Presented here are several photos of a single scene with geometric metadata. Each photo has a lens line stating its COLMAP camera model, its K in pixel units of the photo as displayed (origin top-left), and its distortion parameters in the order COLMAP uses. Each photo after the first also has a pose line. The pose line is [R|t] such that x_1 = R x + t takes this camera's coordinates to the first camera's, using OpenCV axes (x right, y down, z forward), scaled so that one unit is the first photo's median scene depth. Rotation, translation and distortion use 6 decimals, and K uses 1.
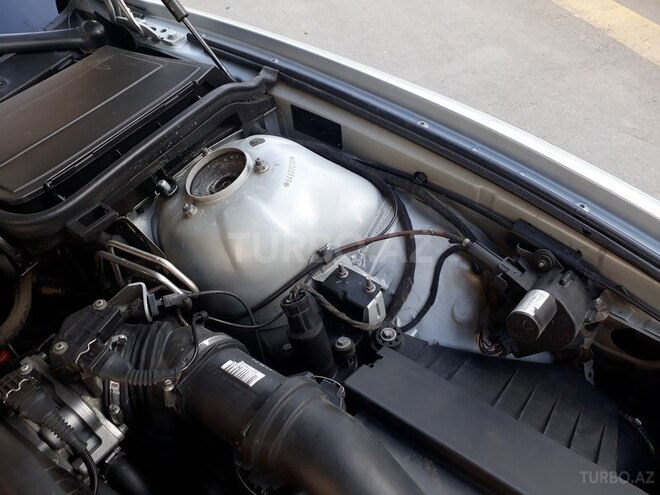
lens RADIAL K [[523.6, 0, 320.6], [0, 523.6, 262.9], [0, 0, 1]] dist [-0.004044, -0.033408]
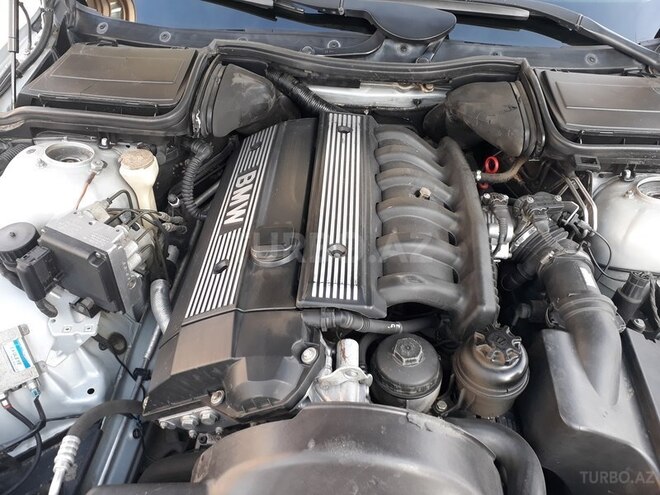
lens RADIAL K [[523.6, 0, 320.6], [0, 523.6, 262.9], [0, 0, 1]] dist [-0.004044, -0.033408]
pose [[0.540984, 0.707667, -0.454471, 0.102381], [-0.670455, 0.689119, 0.274962, 0.231391], [0.507766, 0.155953, 0.847262, -0.765376]]
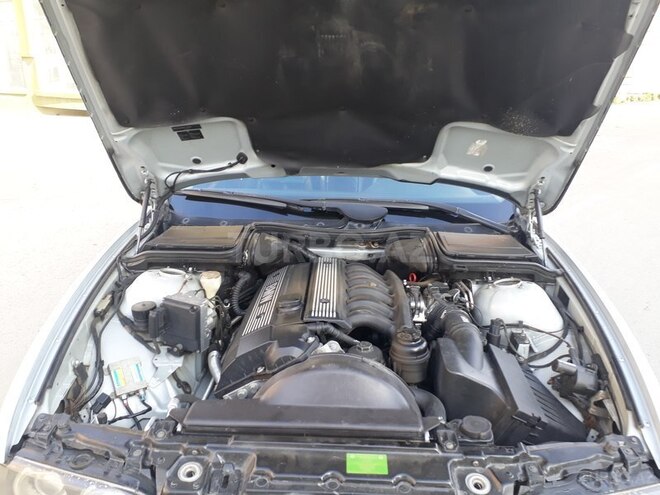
lens RADIAL K [[523.6, 0, 320.6], [0, 523.6, 262.9], [0, 0, 1]] dist [-0.004044, -0.033408]
pose [[0.564302, 0.417017, -0.712502, 1.164407], [-0.656021, 0.750455, -0.080338, 0.613285], [0.501198, 0.512751, 0.697056, -1.448700]]
